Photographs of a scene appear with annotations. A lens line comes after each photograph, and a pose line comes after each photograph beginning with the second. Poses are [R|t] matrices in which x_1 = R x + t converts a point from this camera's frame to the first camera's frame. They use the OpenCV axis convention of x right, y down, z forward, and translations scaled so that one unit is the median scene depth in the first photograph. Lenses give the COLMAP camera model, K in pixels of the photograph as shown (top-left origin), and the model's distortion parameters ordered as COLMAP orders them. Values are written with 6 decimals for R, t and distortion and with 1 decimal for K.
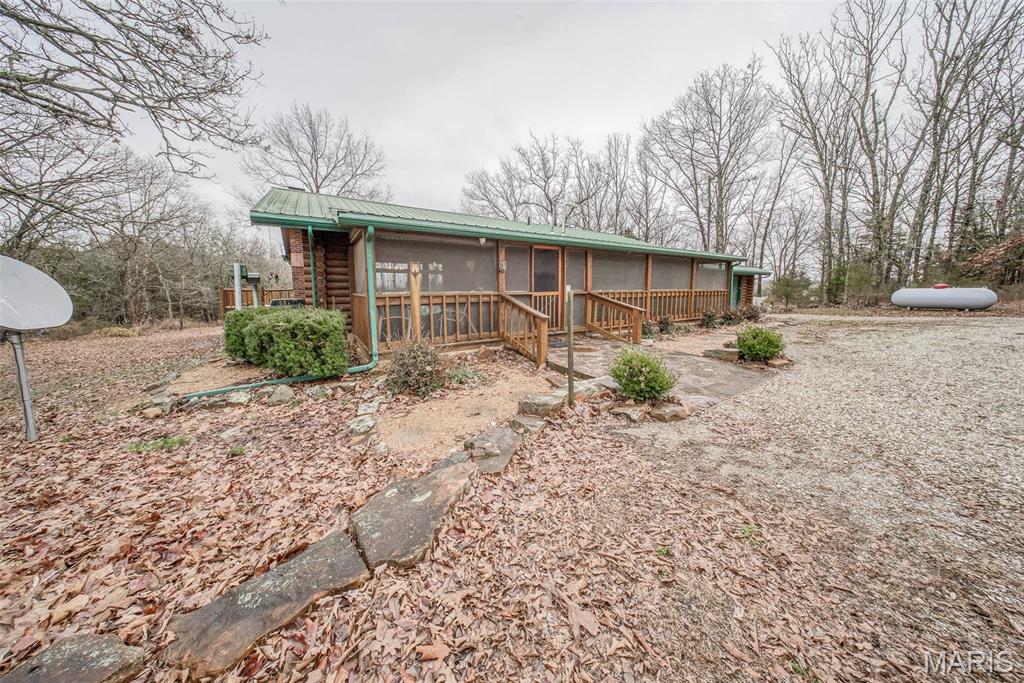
lens RADIAL K [[293.6, 0, 505.3], [0, 293.6, 319.2], [0, 0, 1]] dist [-0.010206, -0.000156]
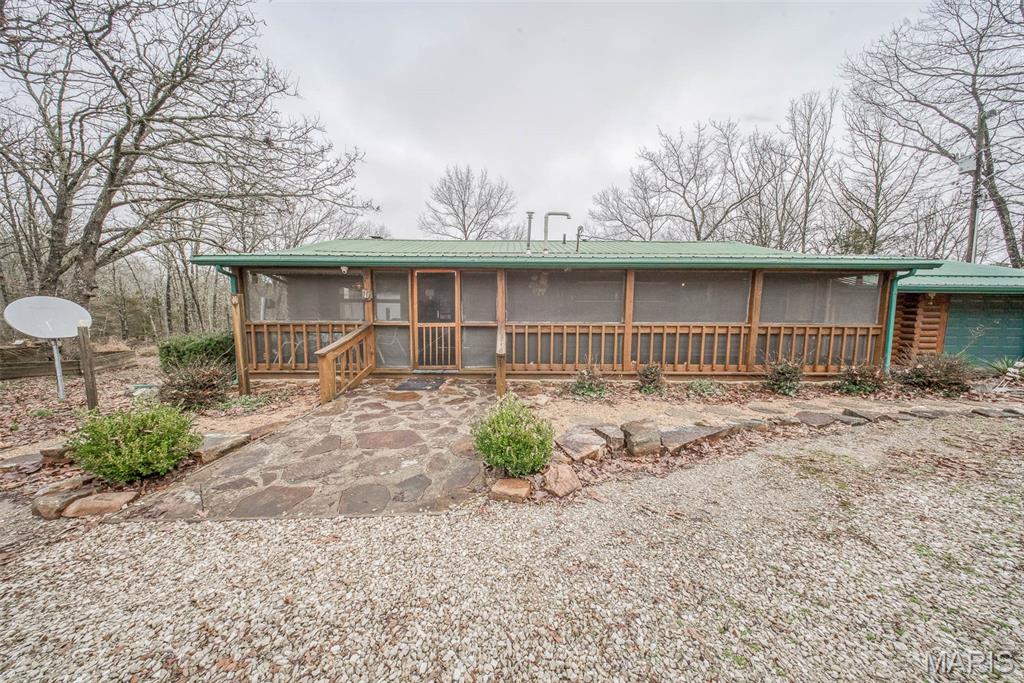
lens RADIAL K [[293.6, 0, 511.7], [0, 293.6, 342.9], [0, 0, 1]] dist [-0.010206, -0.000156]
pose [[0.854666, 0.054610, -0.516299, 0.679026], [-0.063688, 0.997970, 0.000131, -0.043324], [0.515258, 0.032770, 0.856409, 0.342411]]
